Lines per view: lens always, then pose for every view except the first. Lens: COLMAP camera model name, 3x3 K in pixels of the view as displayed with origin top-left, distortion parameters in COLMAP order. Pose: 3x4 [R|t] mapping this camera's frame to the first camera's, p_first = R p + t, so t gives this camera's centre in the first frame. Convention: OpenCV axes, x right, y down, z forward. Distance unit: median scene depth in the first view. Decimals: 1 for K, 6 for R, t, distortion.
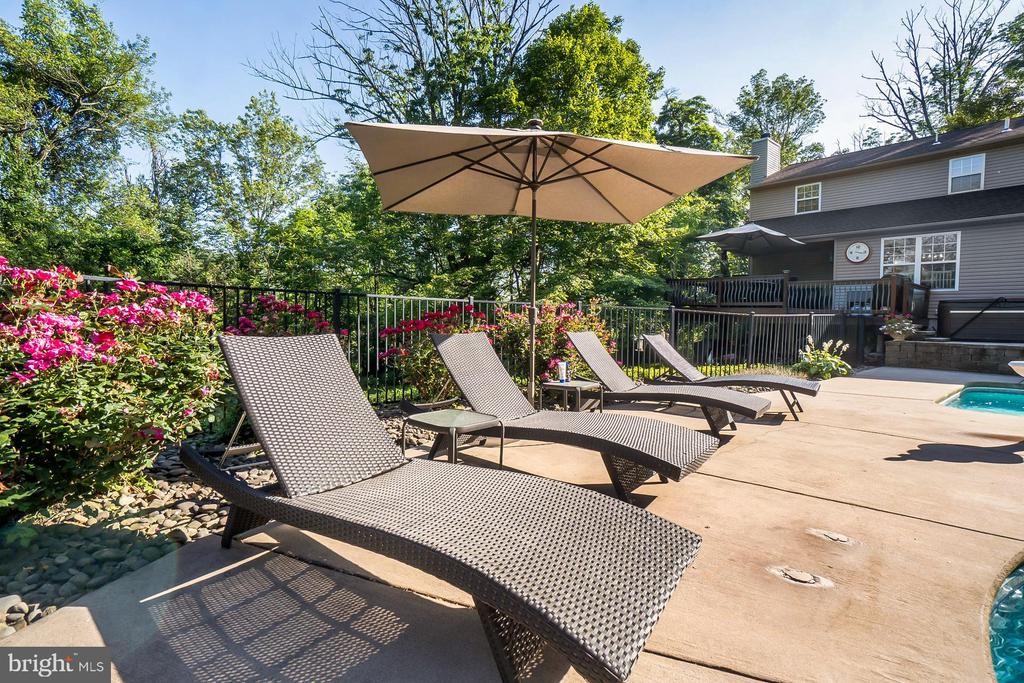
lens RADIAL K [[524.7, 0, 512.0], [0, 524.7, 341.5], [0, 0, 1]] dist [-0.000589, 0.000065]
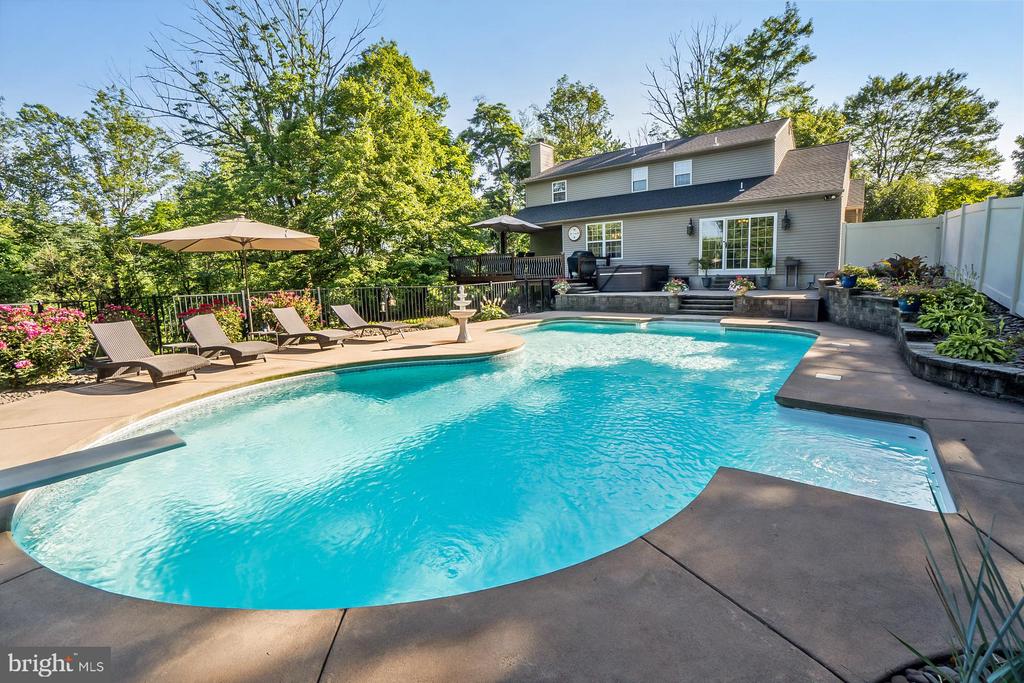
lens RADIAL K [[487.9, 0, 512.0], [0, 487.9, 341.5], [0, 0, 1]] dist [-0.071598, 0.040145]
pose [[0.974977, -0.078436, 0.208011, 0.123227], [0.060809, 0.994099, 0.089832, -0.000714], [-0.213829, -0.074936, 0.973993, -0.215422]]
